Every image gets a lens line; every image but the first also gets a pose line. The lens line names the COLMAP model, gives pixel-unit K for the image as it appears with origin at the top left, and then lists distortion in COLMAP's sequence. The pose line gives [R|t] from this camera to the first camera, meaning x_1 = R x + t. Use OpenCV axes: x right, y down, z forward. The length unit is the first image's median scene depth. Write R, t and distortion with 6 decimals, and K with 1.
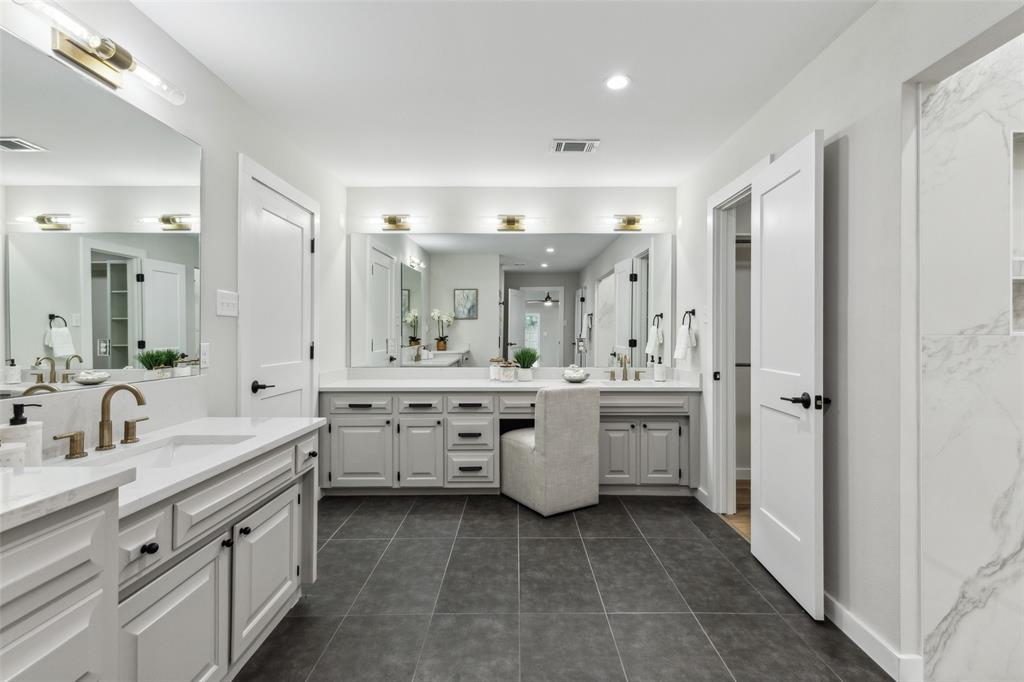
lens RADIAL K [[468.5, 0, 515.7], [0, 468.5, 332.1], [0, 0, 1]] dist [0.010500, -0.002217]
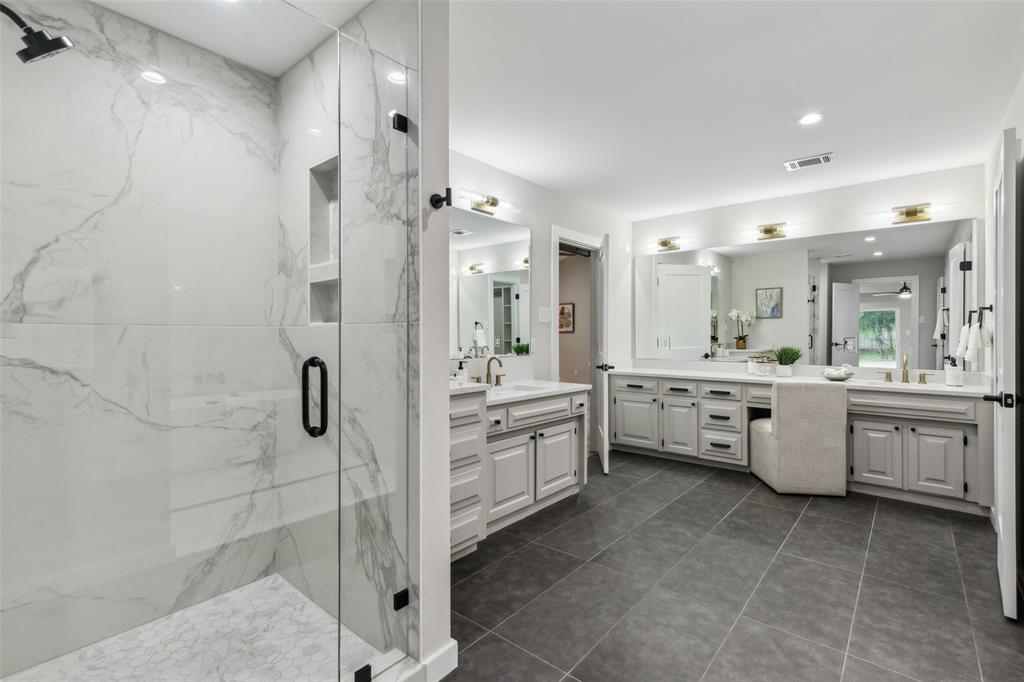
lens RADIAL K [[468.5, 0, 511.9], [0, 468.5, 338.9], [0, 0, 1]] dist [0.010500, -0.002217]
pose [[0.758311, 0.007266, -0.651853, 0.283138], [0.003306, 0.999882, 0.014991, -0.000816], [0.651885, -0.013523, 0.758197, -0.258786]]
